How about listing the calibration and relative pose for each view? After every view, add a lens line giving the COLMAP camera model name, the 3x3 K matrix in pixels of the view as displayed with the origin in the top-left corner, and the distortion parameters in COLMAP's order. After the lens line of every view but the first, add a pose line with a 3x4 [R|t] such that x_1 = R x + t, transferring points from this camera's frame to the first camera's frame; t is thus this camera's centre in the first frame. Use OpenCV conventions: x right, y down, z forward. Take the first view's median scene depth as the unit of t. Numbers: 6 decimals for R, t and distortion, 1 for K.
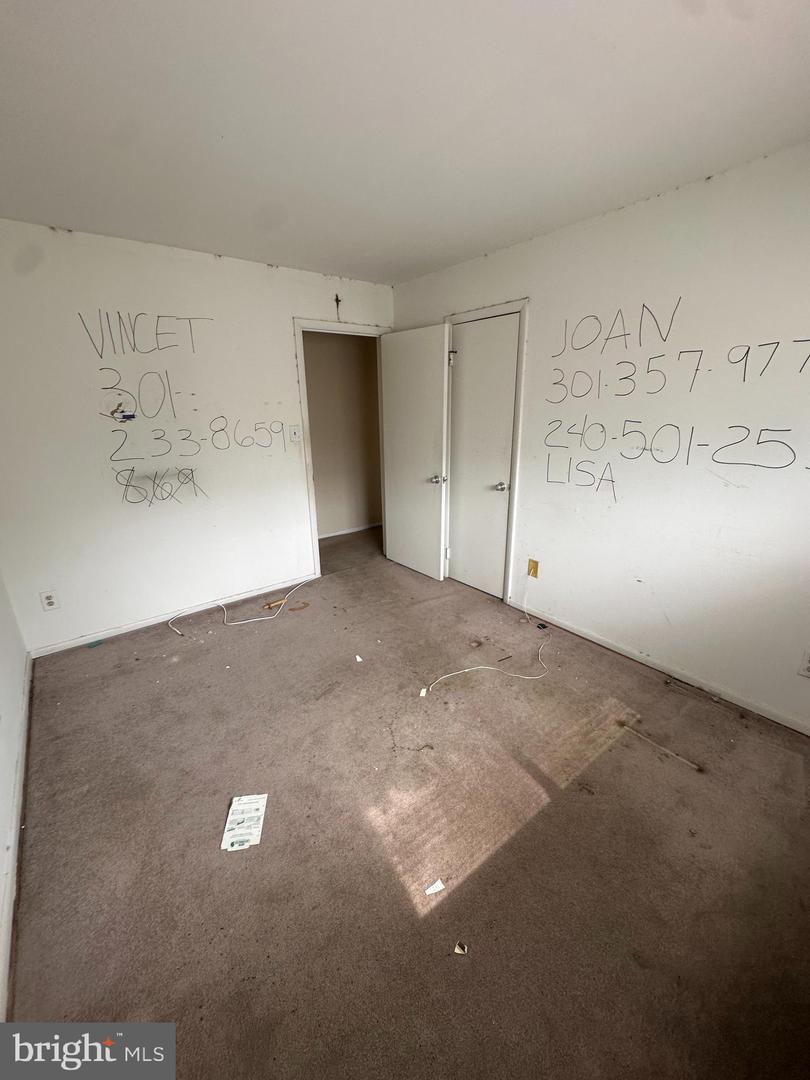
lens RADIAL K [[431.2, 0, 405.0], [0, 431.2, 540.0], [0, 0, 1]] dist [-0.000486, 0.000024]
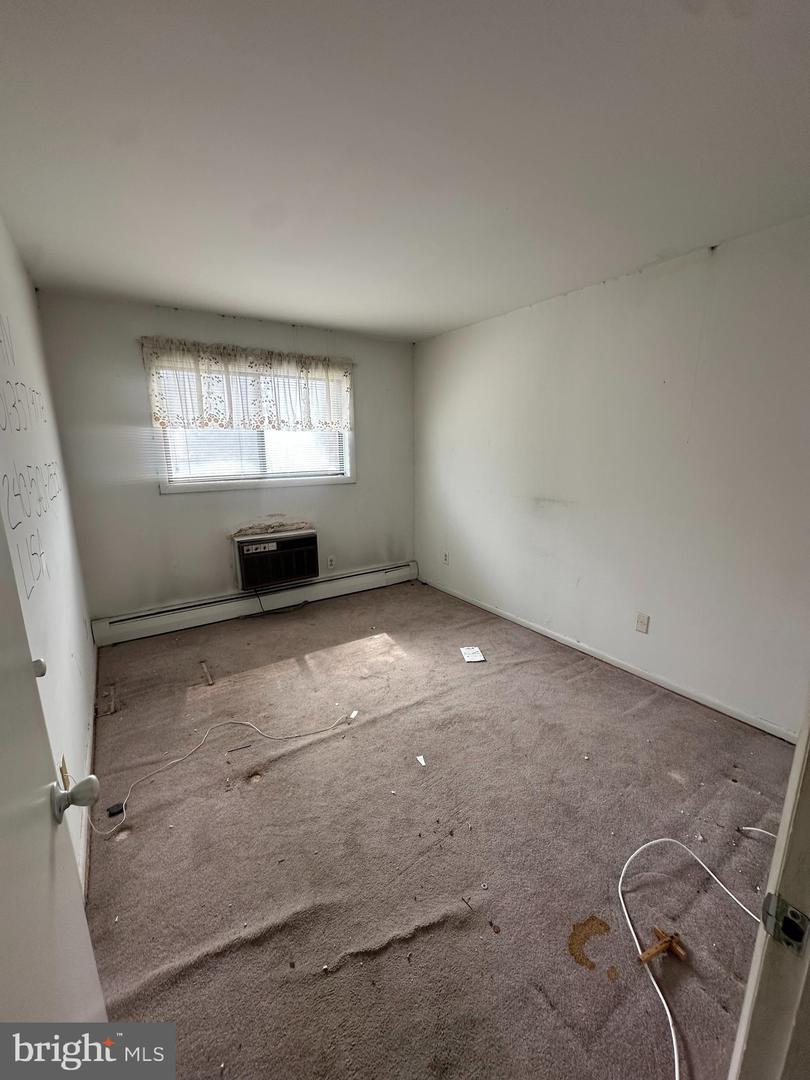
lens RADIAL K [[431.2, 0, 405.0], [0, 431.2, 540.0], [0, 0, 1]] dist [-0.000486, 0.000024]
pose [[-0.997425, 0.018262, 0.069346, -0.207028], [0.050243, 0.867961, 0.494085, -0.659469], [-0.051167, 0.496297, -0.866644, 2.211276]]
